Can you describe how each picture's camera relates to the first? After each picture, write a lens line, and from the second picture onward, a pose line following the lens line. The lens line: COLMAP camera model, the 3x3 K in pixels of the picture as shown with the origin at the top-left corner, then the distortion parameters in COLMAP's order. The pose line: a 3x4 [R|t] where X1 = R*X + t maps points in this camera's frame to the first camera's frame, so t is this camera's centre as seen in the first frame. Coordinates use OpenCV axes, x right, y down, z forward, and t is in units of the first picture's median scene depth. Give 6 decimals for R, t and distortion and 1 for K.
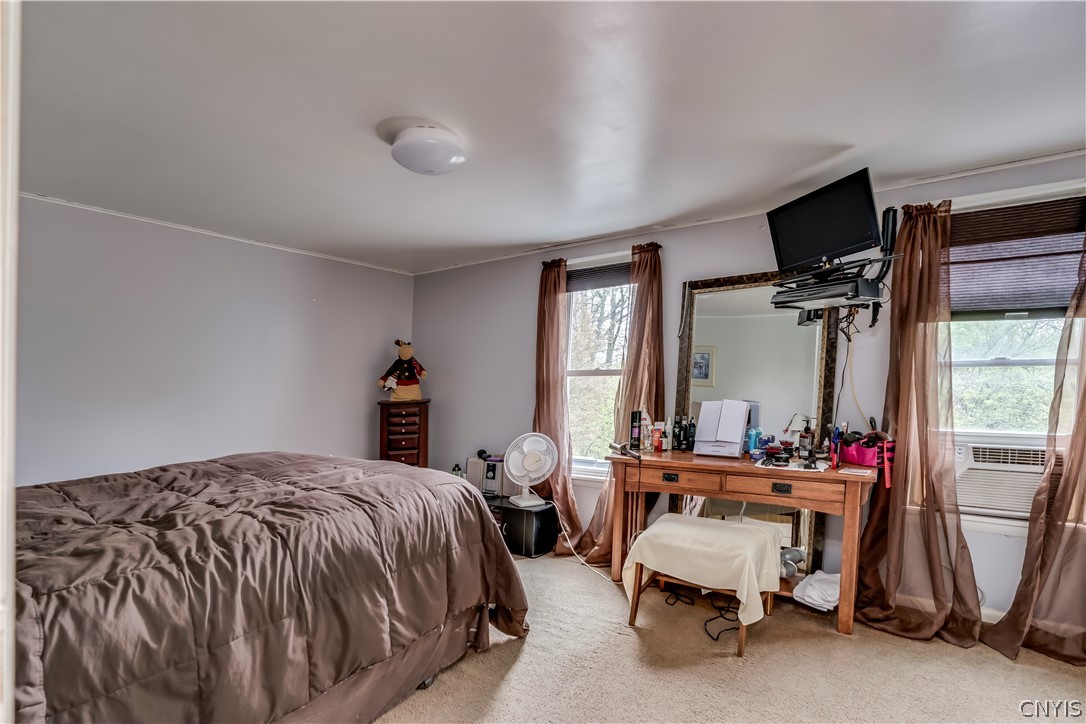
lens RADIAL K [[504.6, 0, 541.9], [0, 504.6, 414.8], [0, 0, 1]] dist [-0.001888, 0.001073]
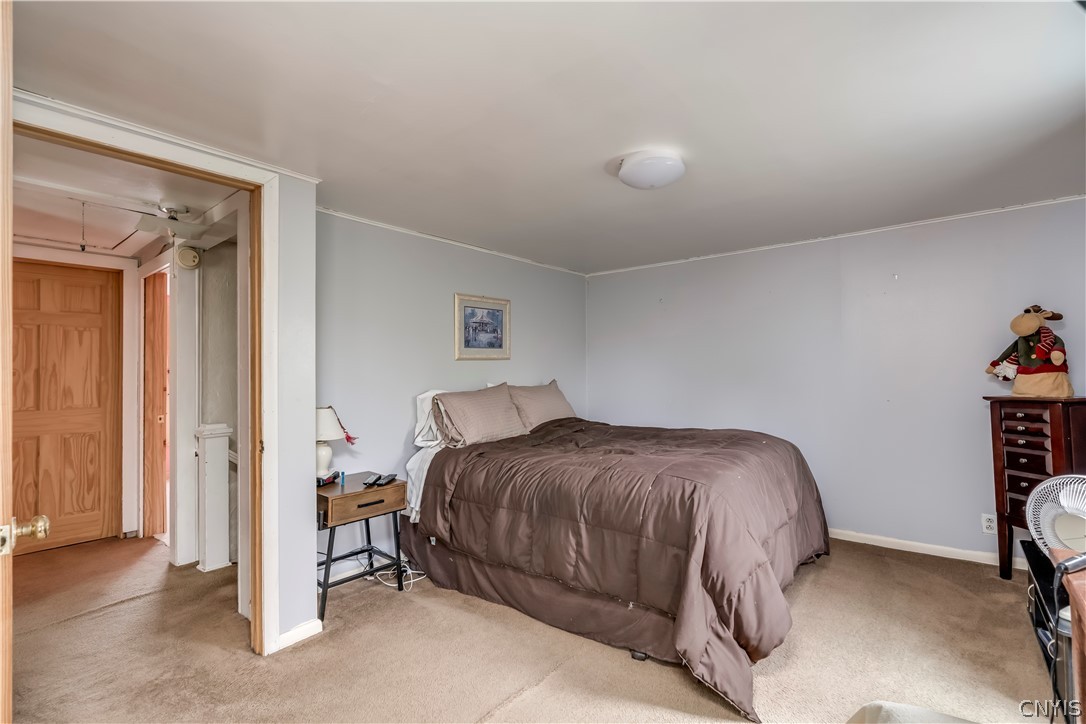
lens RADIAL K [[496.0, 0, 546.3], [0, 496.0, 360.9], [0, 0, 1]] dist [-0.003459, 0.000376]
pose [[-0.083802, -0.014835, -0.996372, 0.709482], [-0.053116, 0.998534, -0.010400, -0.058960], [0.995066, 0.052052, -0.084467, 0.719796]]
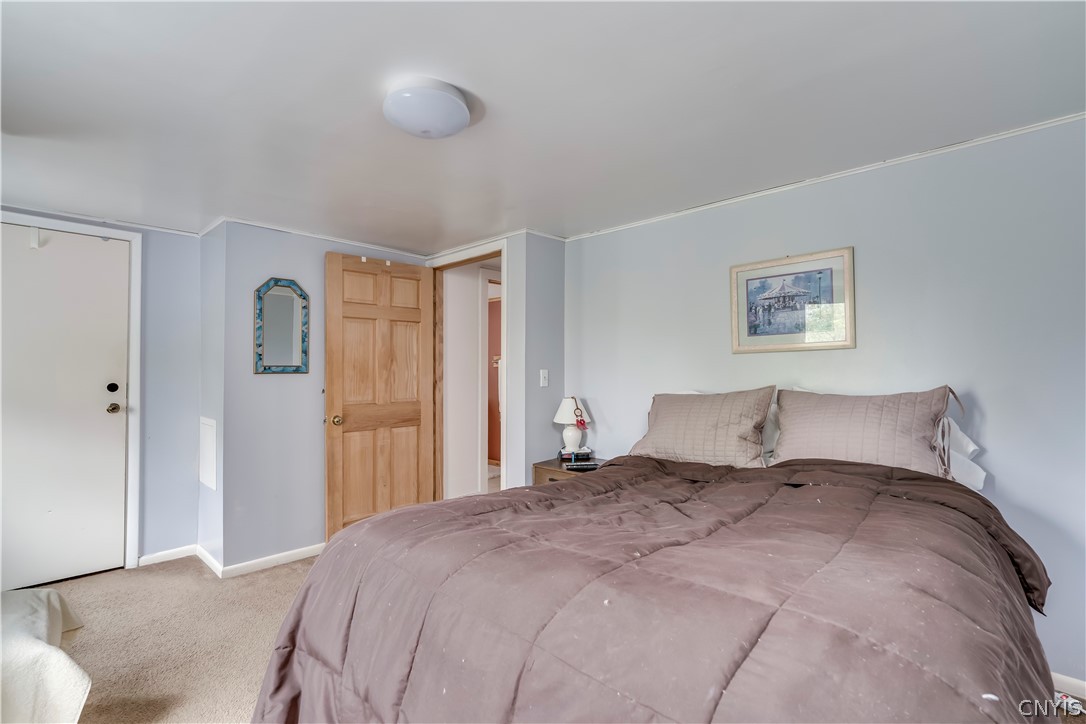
lens RADIAL K [[491.8, 0, 542.9], [0, 491.8, 366.4], [0, 0, 1]] dist [-0.003651, 0.000224]
pose [[-0.987282, 0.016472, 0.158126, -0.439597], [0.026852, 0.997605, 0.063739, -0.114490], [-0.156697, 0.067174, -0.985360, 1.462809]]
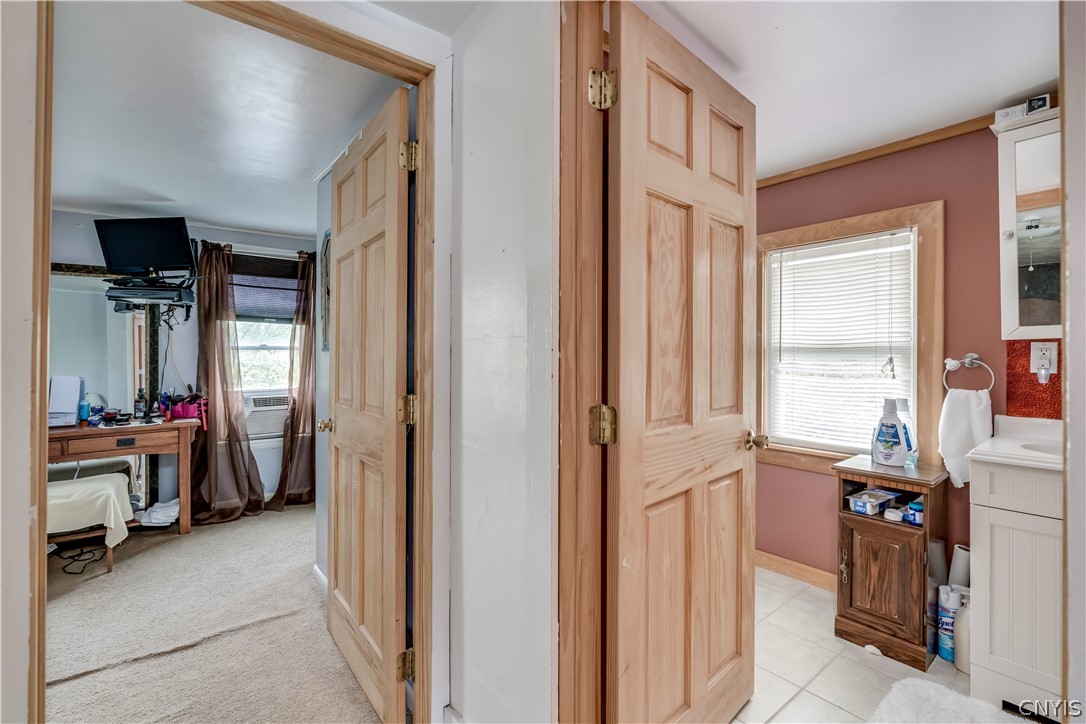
lens RADIAL K [[496.0, 0, 546.3], [0, 496.0, 360.9], [0, 0, 1]] dist [-0.003459, 0.000376]
pose [[0.291867, -0.003390, 0.956453, -0.405648], [0.068950, 0.997467, -0.017505, 0.035612], [-0.953970, 0.071057, 0.291361, -0.386490]]
